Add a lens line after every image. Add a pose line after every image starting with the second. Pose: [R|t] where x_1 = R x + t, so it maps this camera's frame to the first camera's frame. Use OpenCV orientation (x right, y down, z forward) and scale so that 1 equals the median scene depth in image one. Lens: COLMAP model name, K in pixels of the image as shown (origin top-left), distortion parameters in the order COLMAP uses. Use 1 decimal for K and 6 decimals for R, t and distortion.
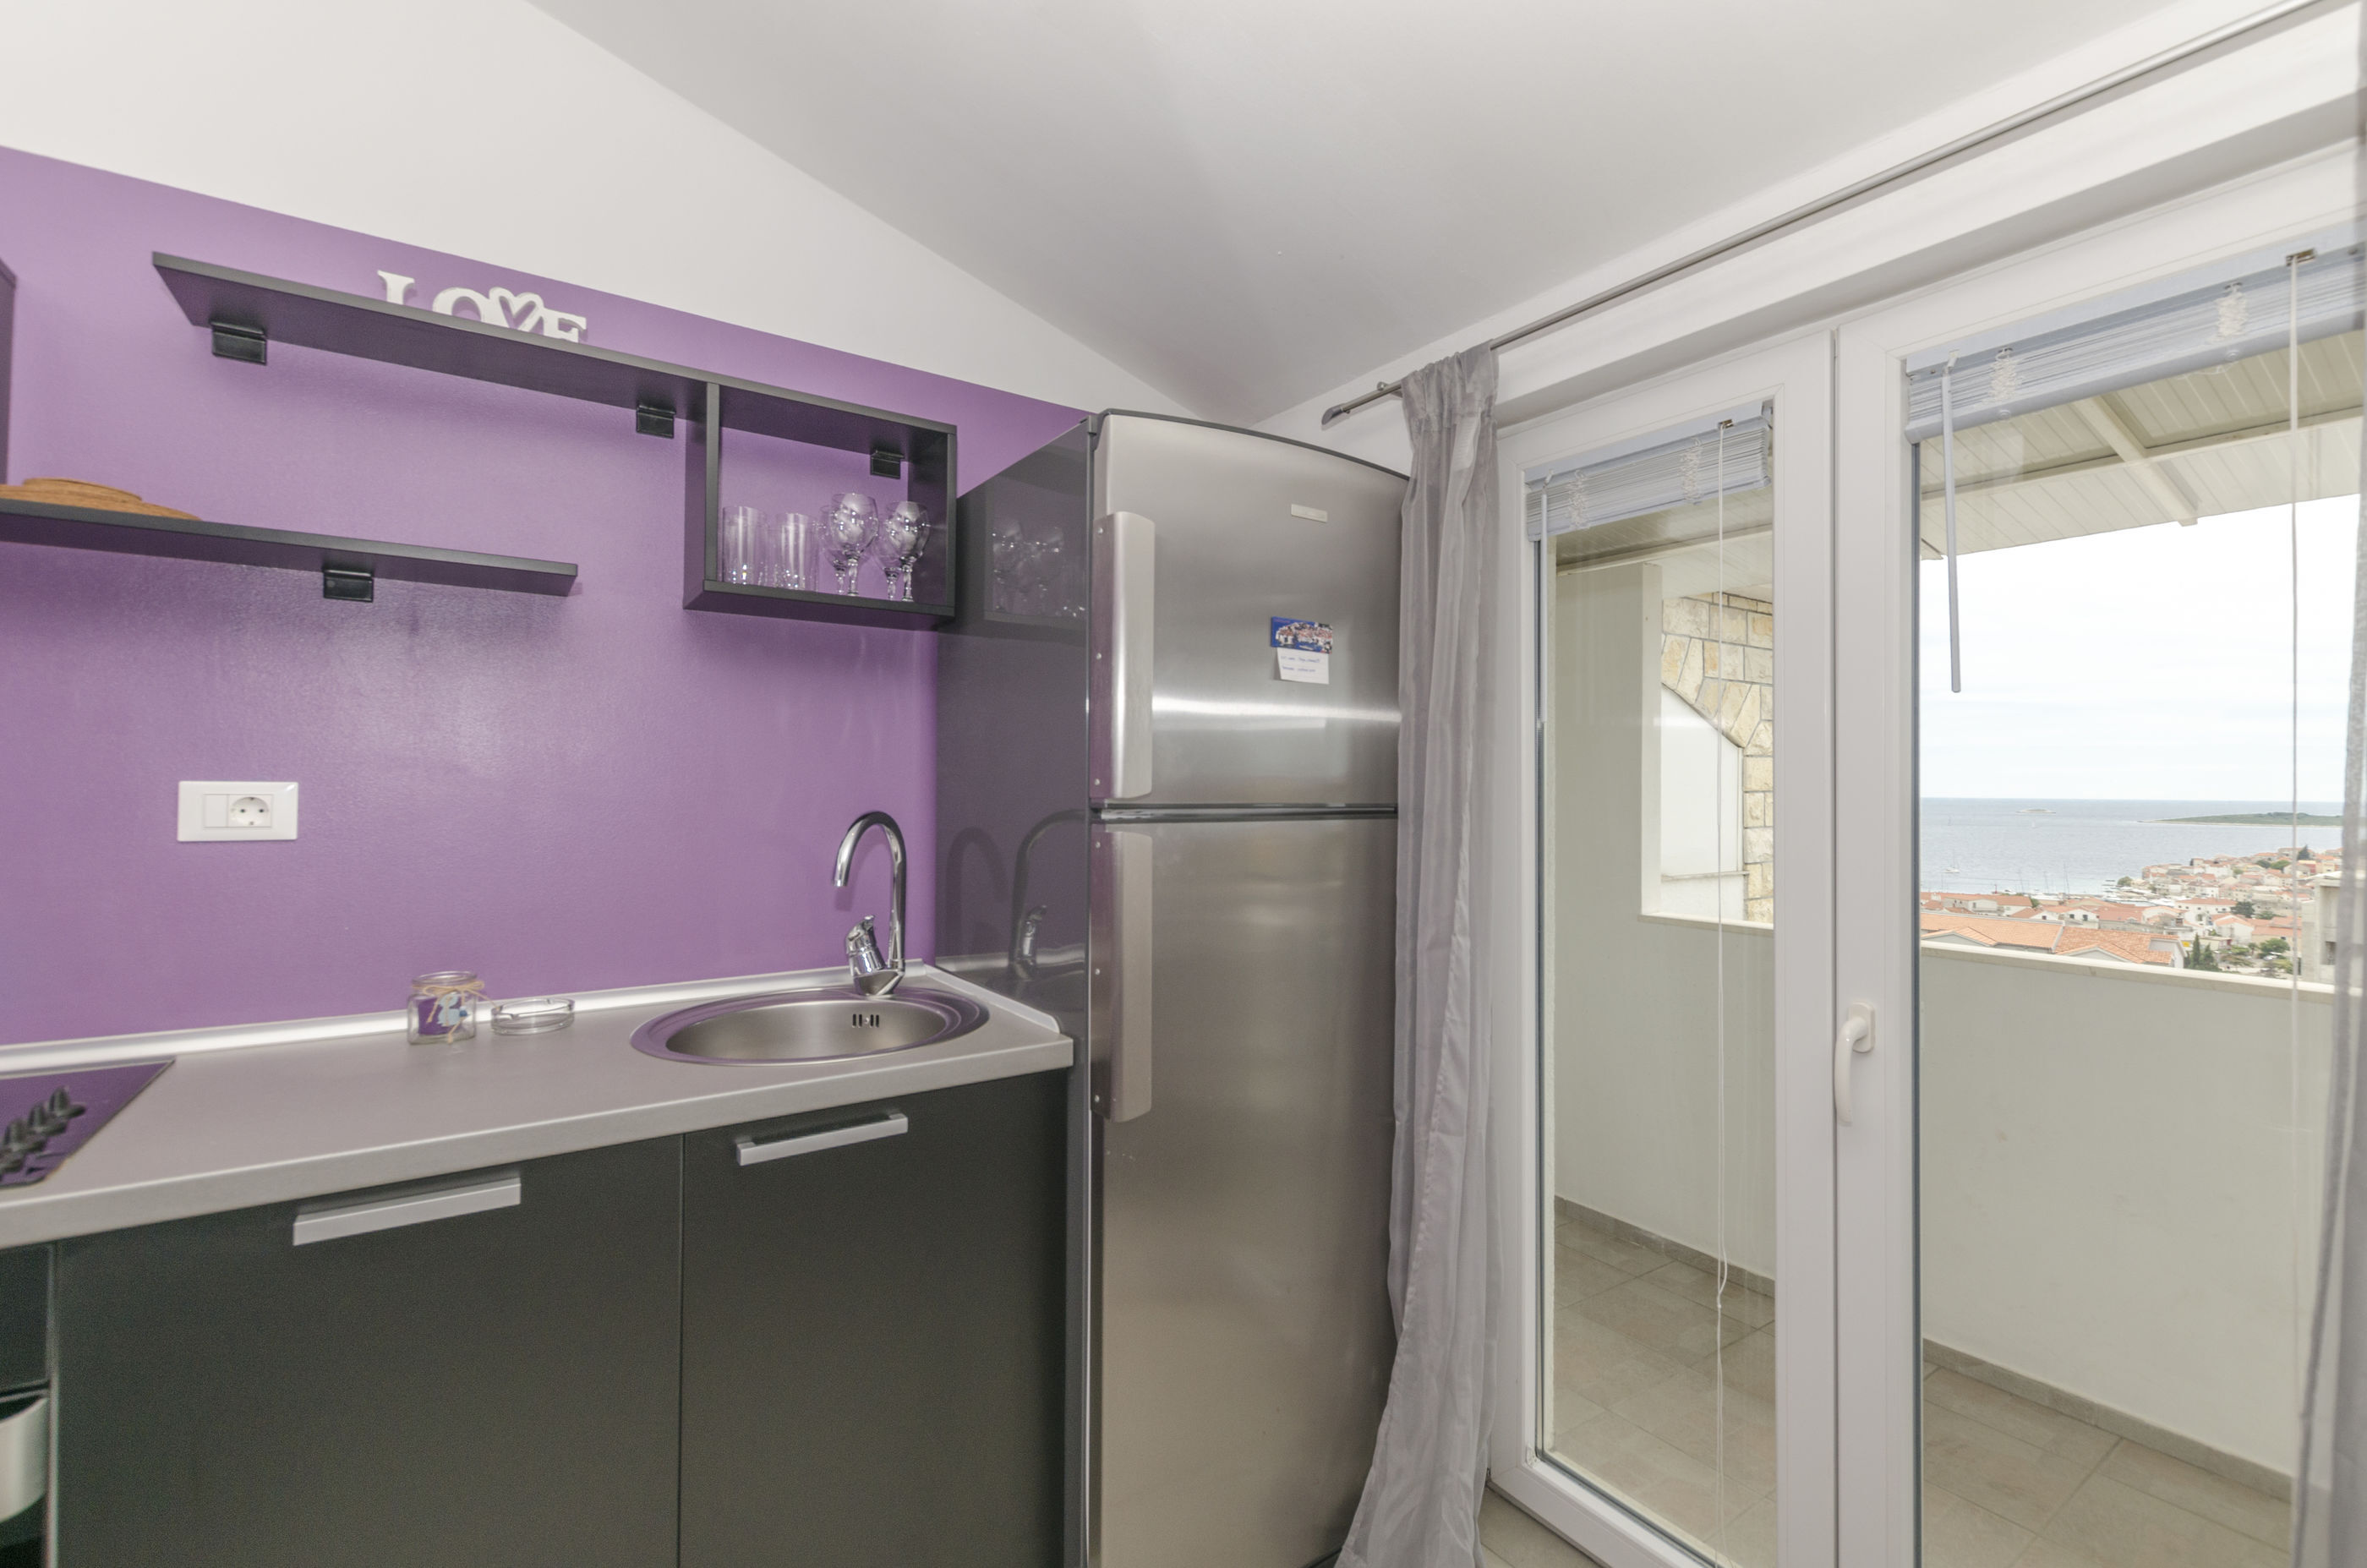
lens RADIAL K [[1017.3, 0, 1193.4], [0, 1017.3, 776.6], [0, 0, 1]] dist [0.002576, -0.001793]
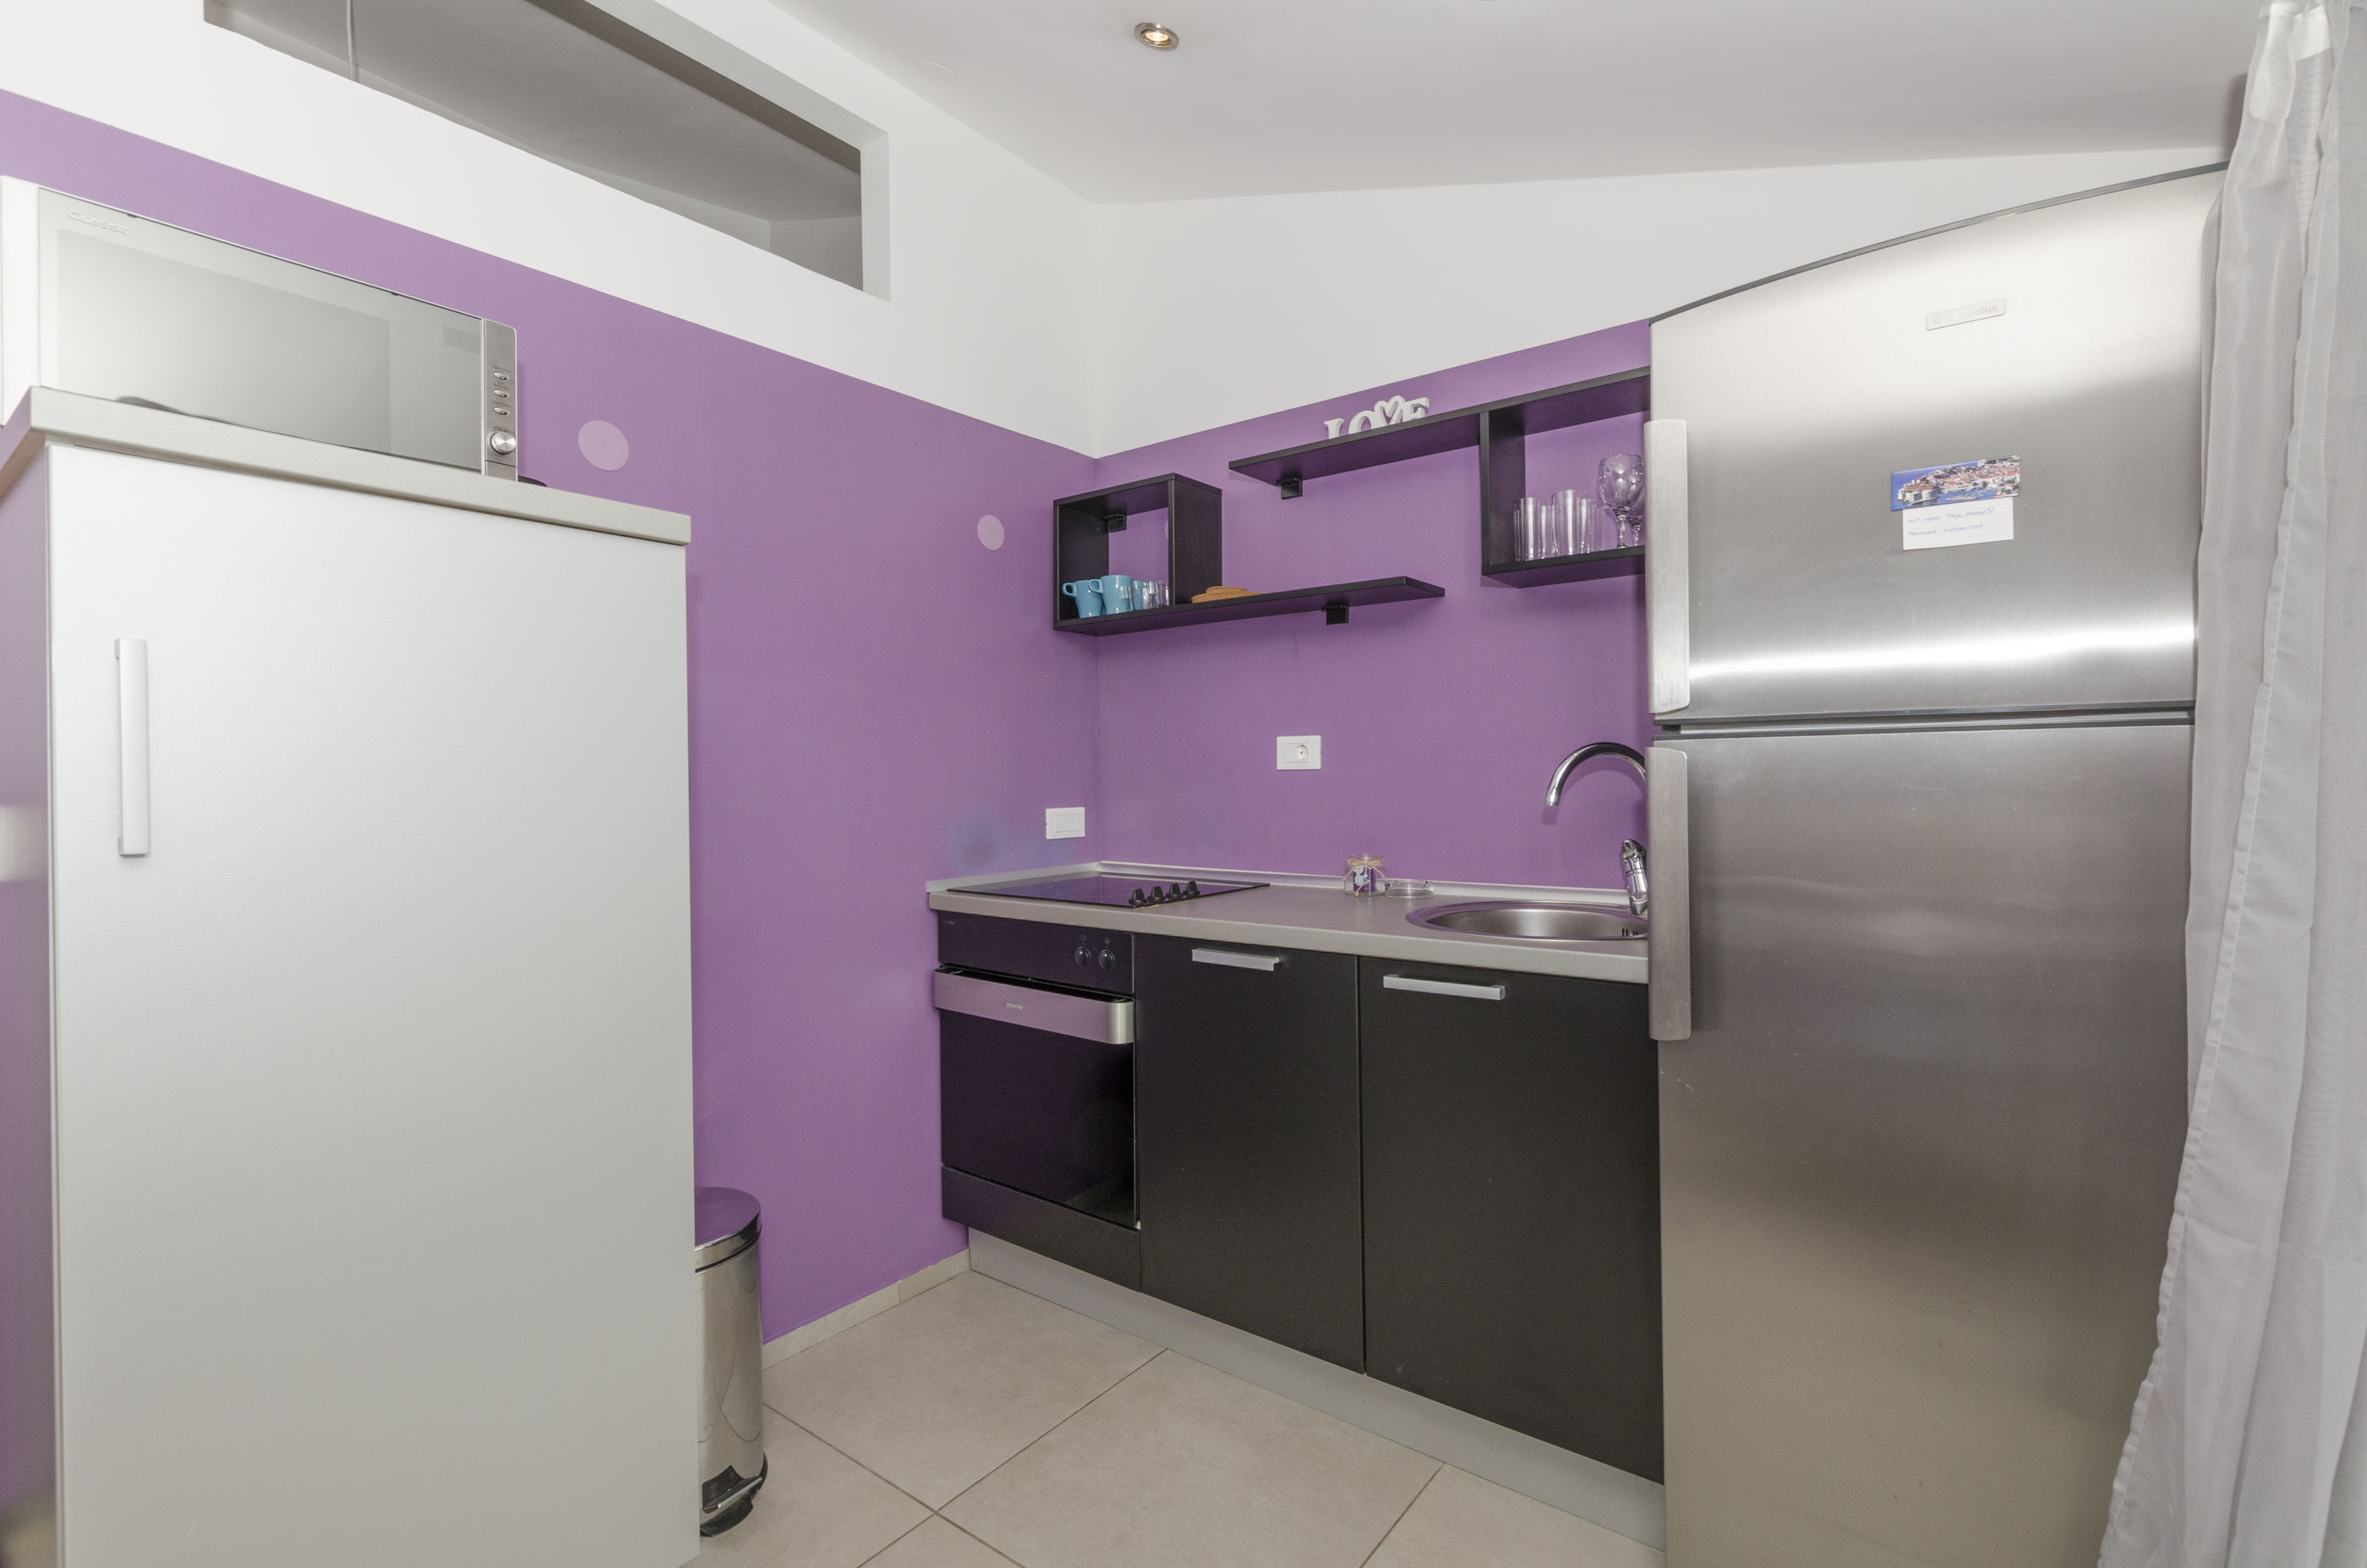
lens RADIAL K [[1082.9, 0, 1192.5], [0, 1082.9, 772.3], [0, 0, 1]] dist [-0.000891, 0.000119]
pose [[0.299634, -0.012599, -0.953971, 0.754882], [0.019963, 0.999777, -0.006934, 0.073122], [0.953845, -0.016967, 0.299818, 0.247971]]
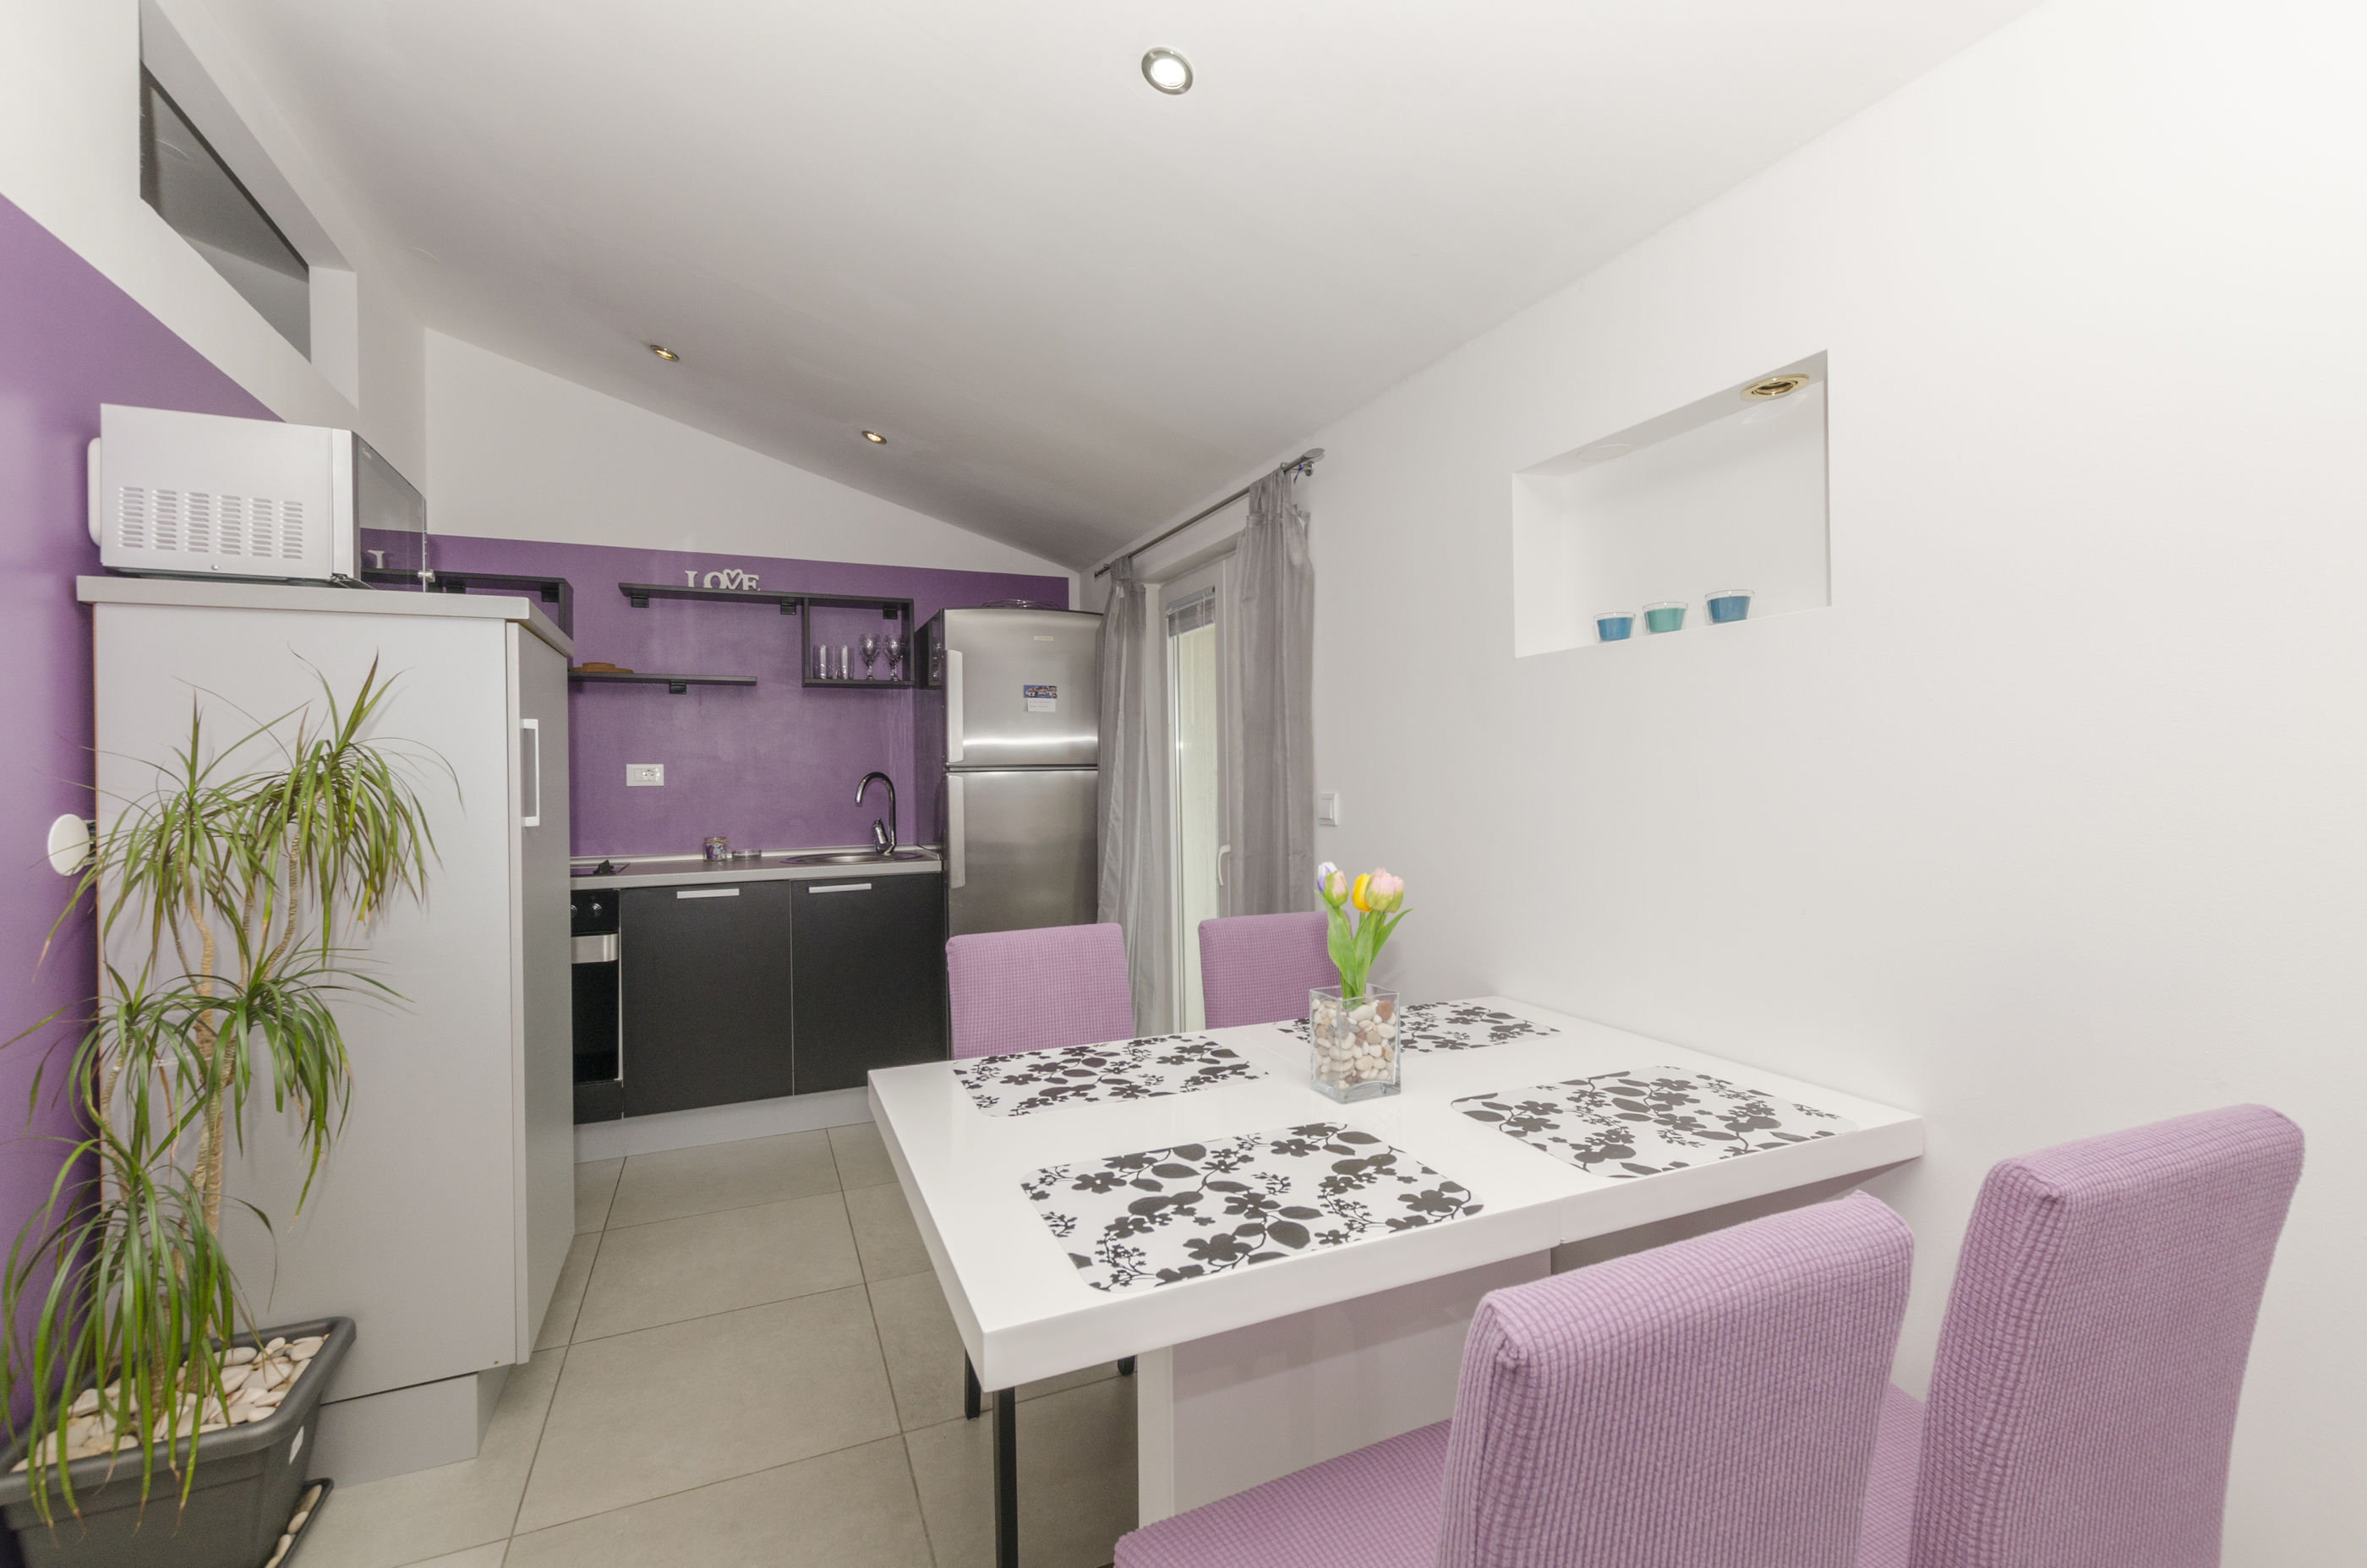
lens RADIAL K [[1017.3, 0, 1193.5], [0, 1017.3, 774.7], [0, 0, 1]] dist [0.002576, -0.001793]
pose [[0.981187, -0.022984, -0.191688, 0.965631], [0.024158, 0.999701, 0.003792, 0.054099], [0.191544, -0.008351, 0.981449, -1.313736]]
